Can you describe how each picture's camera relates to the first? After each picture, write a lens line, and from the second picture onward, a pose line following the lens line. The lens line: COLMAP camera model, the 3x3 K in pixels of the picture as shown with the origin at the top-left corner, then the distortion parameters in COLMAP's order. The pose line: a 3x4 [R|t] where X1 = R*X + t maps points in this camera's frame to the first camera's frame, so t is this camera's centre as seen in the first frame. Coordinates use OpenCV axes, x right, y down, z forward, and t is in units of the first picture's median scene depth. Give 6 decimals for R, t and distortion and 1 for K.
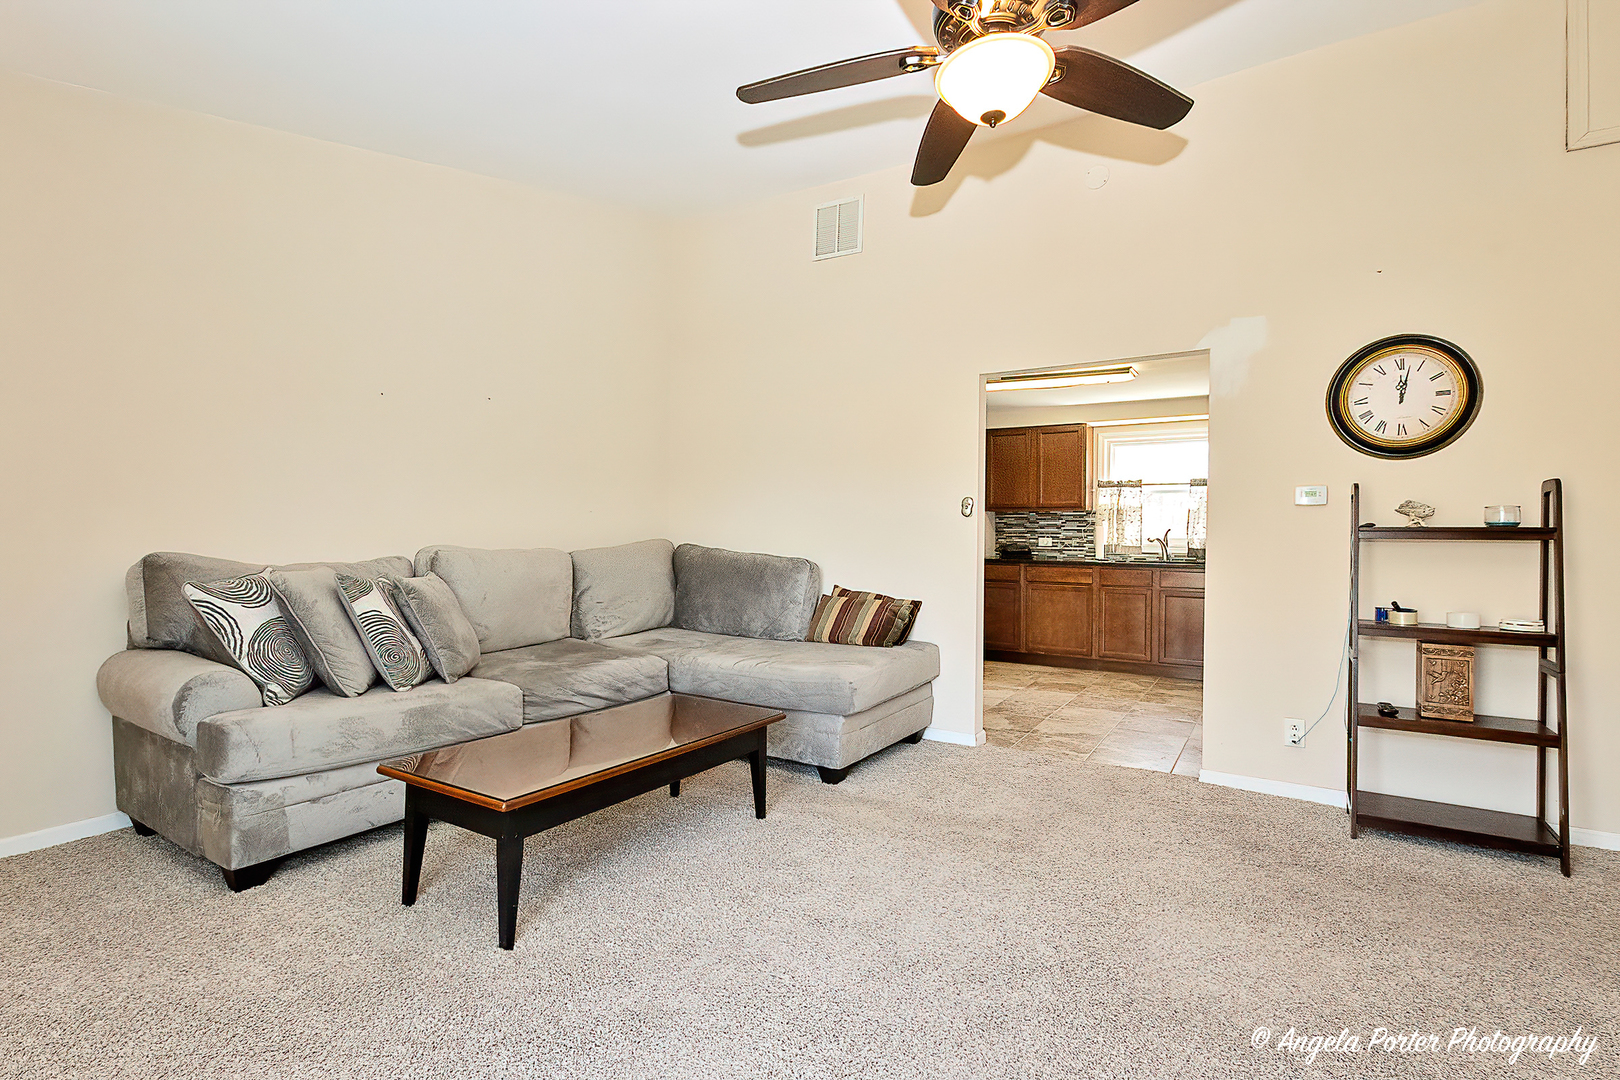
lens RADIAL K [[772.4, 0, 810.0], [0, 772.4, 540.0], [0, 0, 1]] dist [0.006503, 0.000331]
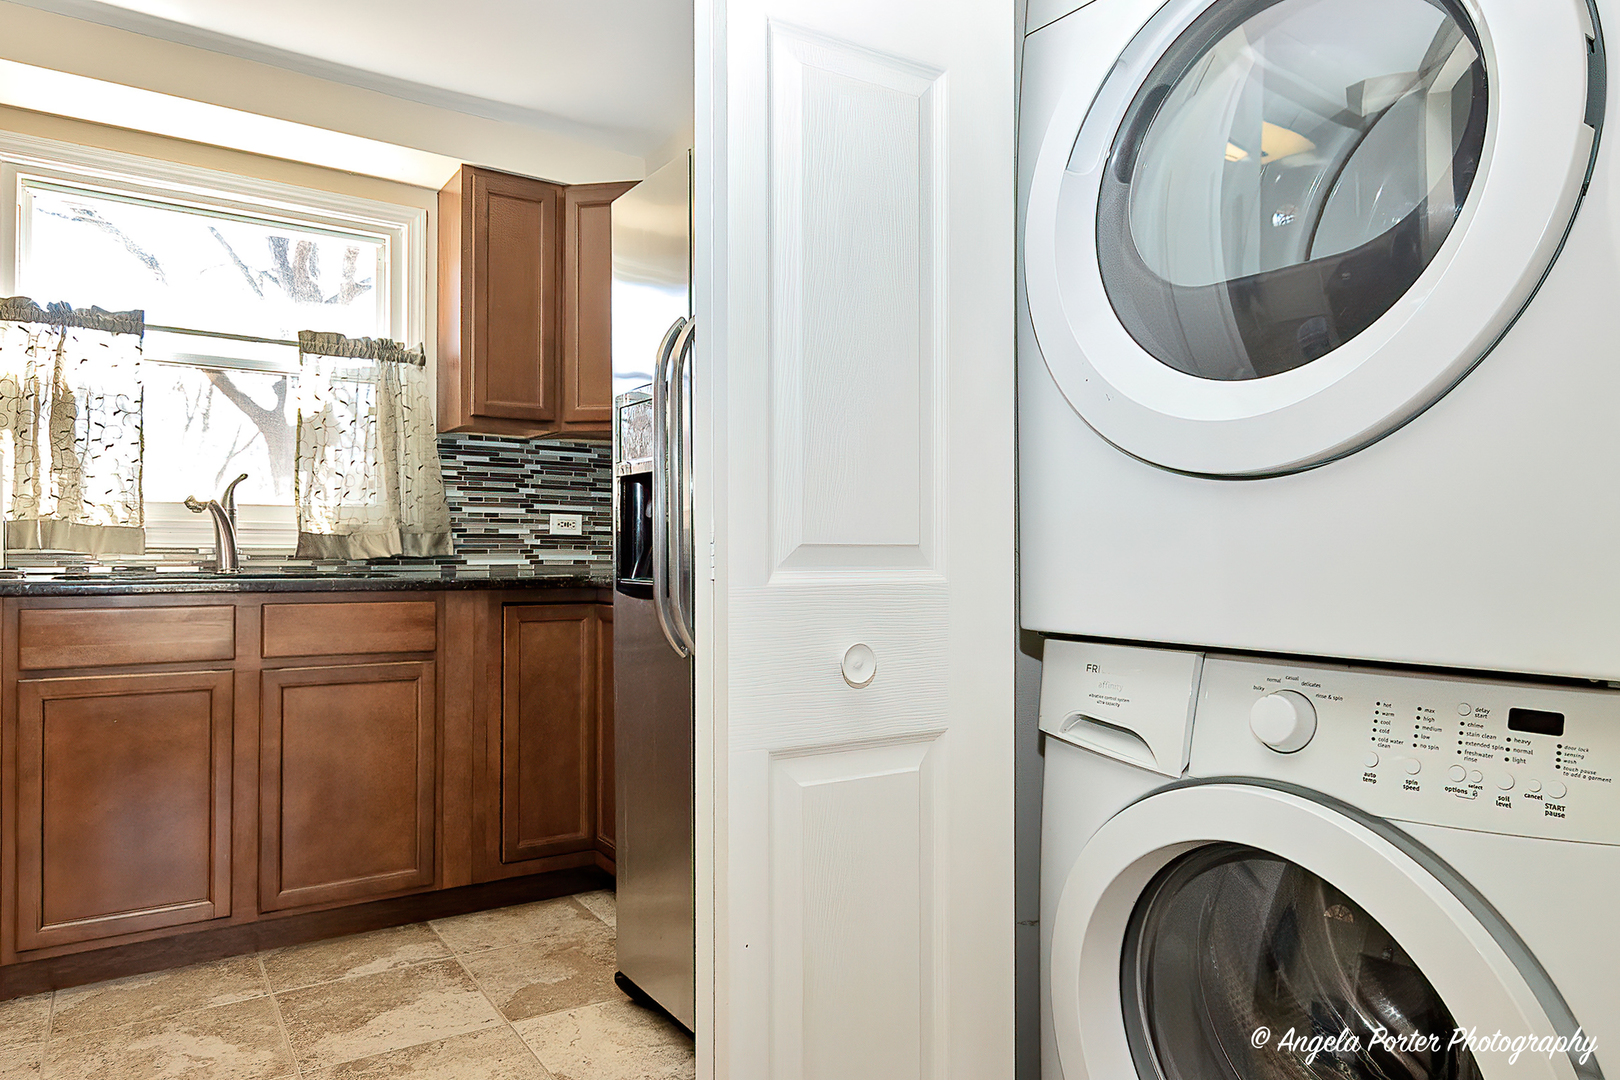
lens RADIAL K [[1019.0, 0, 796.1], [0, 1019.0, 549.2], [0, 0, 1]] dist [0.006701, -0.002591]
pose [[0.408603, -0.007536, 0.912681, 0.158860], [0.004800, 0.999970, 0.006108, 0.015060], [-0.912699, 0.001885, 0.408627, 0.580416]]
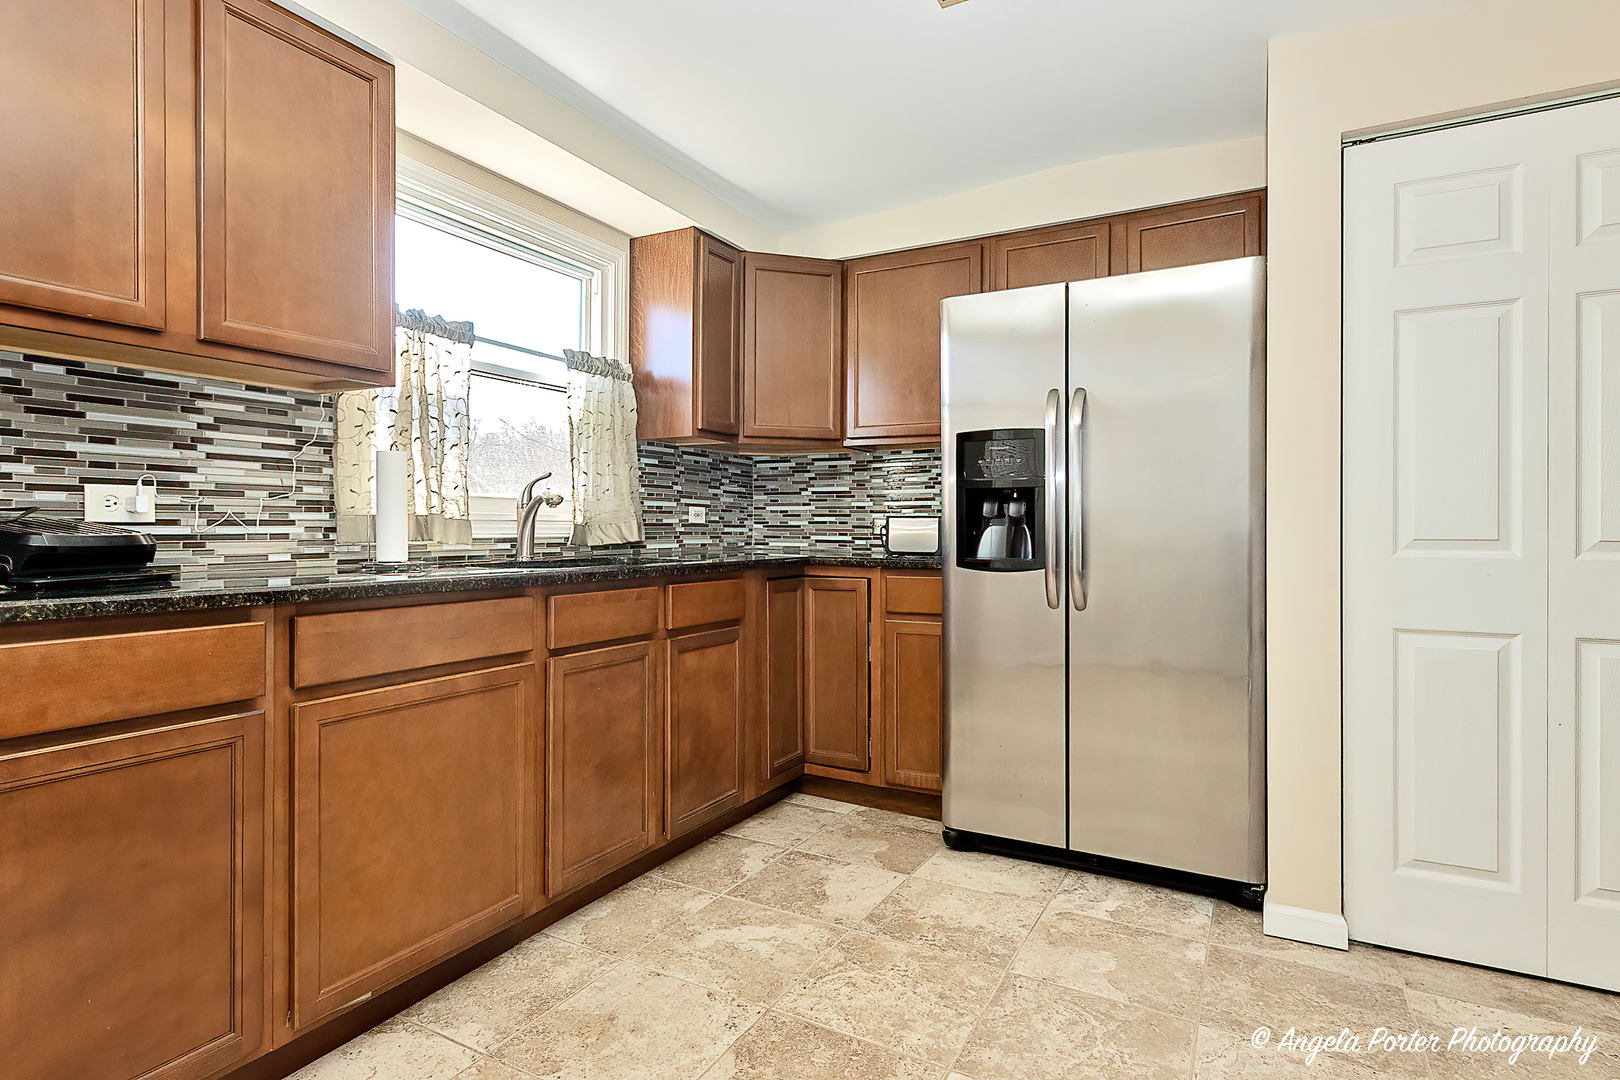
lens RADIAL K [[845.2, 0, 797.9], [0, 845.2, 527.5], [0, 0, 1]] dist [0.000466, 0.000197]
pose [[-0.058956, -0.009656, 0.998214, 0.049209], [0.004606, 0.999940, 0.009945, 0.008230], [-0.998250, 0.005185, -0.058908, 0.856014]]
